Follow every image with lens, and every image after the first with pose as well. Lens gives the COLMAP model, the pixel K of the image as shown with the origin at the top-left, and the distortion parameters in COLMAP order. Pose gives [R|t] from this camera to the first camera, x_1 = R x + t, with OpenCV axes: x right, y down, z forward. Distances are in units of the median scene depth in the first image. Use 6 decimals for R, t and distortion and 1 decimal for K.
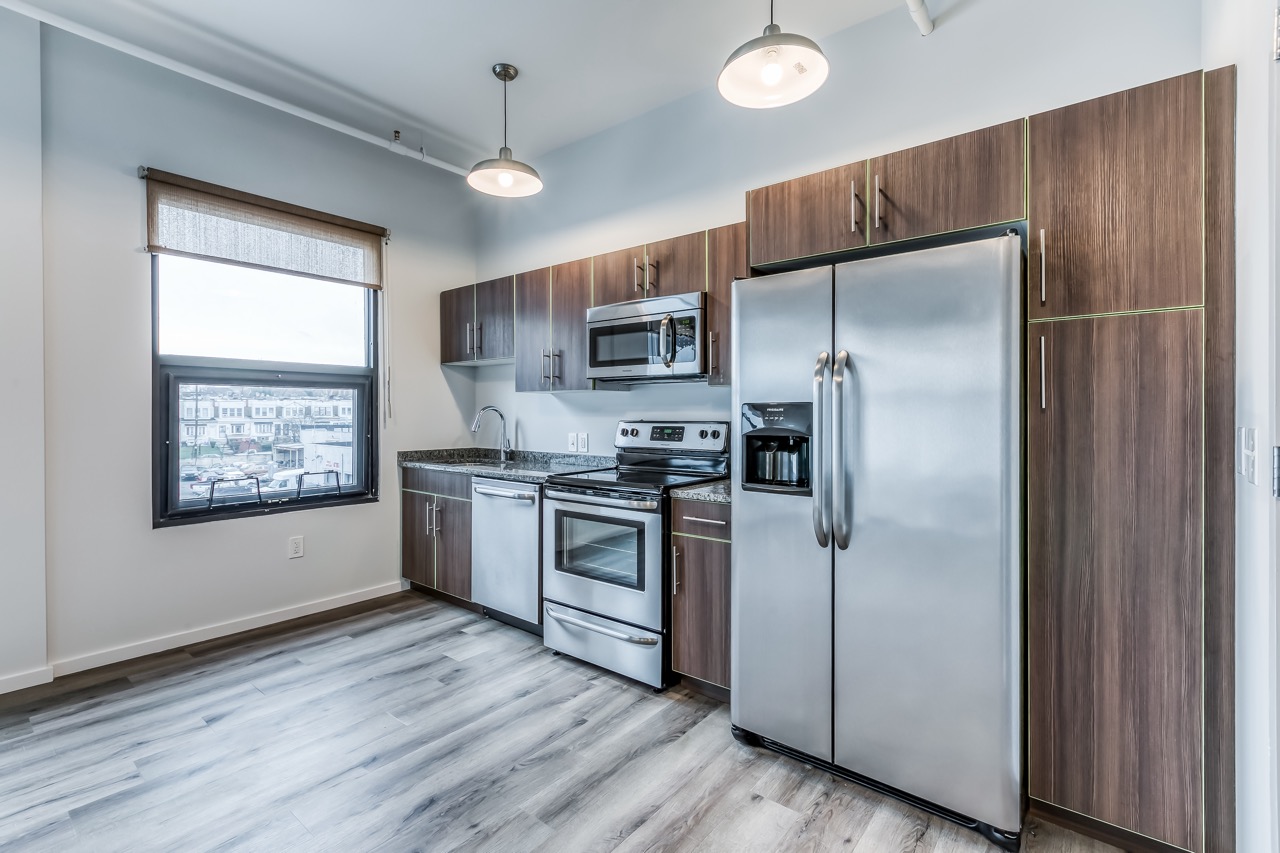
lens RADIAL K [[575.7, 0, 633.1], [0, 575.7, 413.3], [0, 0, 1]] dist [0.000895, 0.000504]
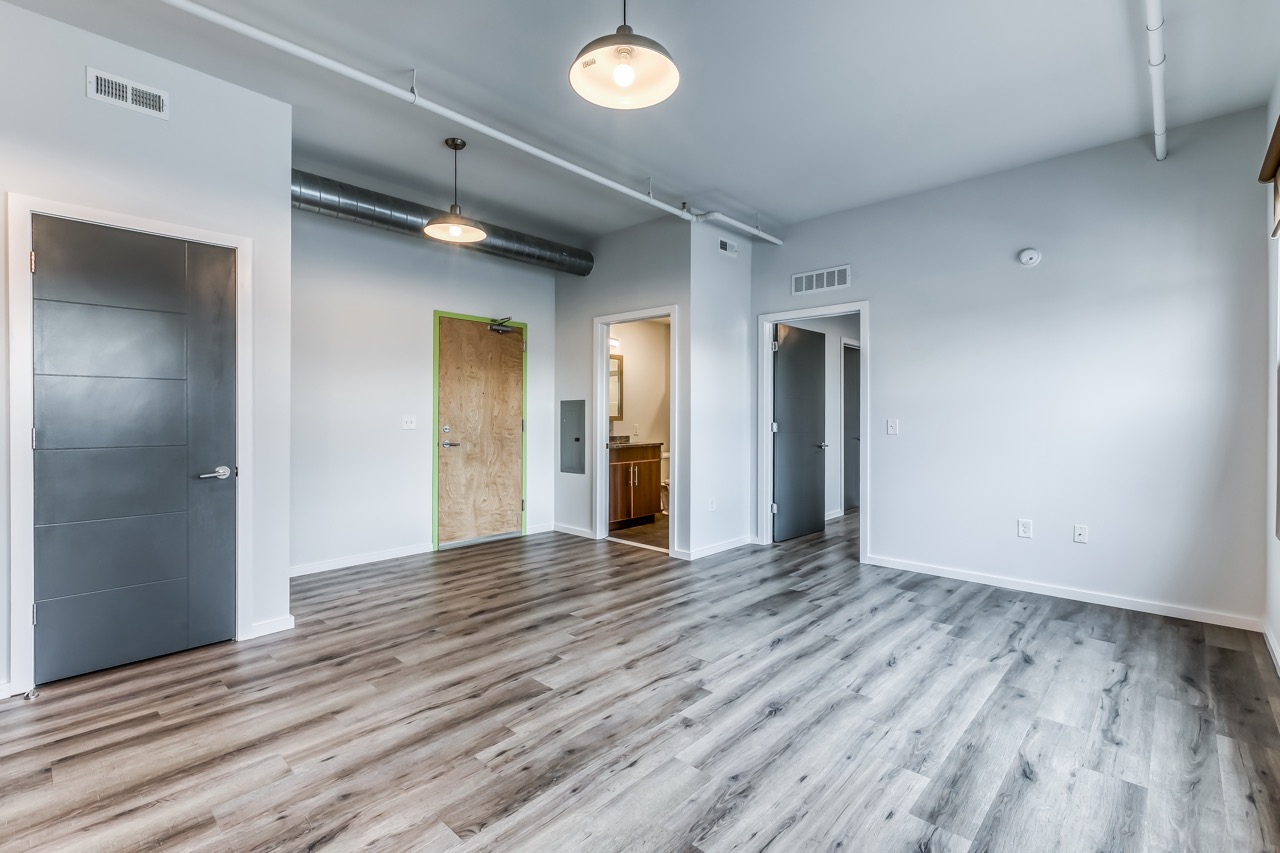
lens RADIAL K [[575.3, 0, 631.1], [0, 575.3, 422.0], [0, 0, 1]] dist [0.002859, 0.000253]
pose [[-0.997141, -0.000294, 0.075567, -0.568854], [0.000638, 0.999924, 0.012308, 0.001924], [-0.075565, 0.012321, -0.997065, 1.153146]]
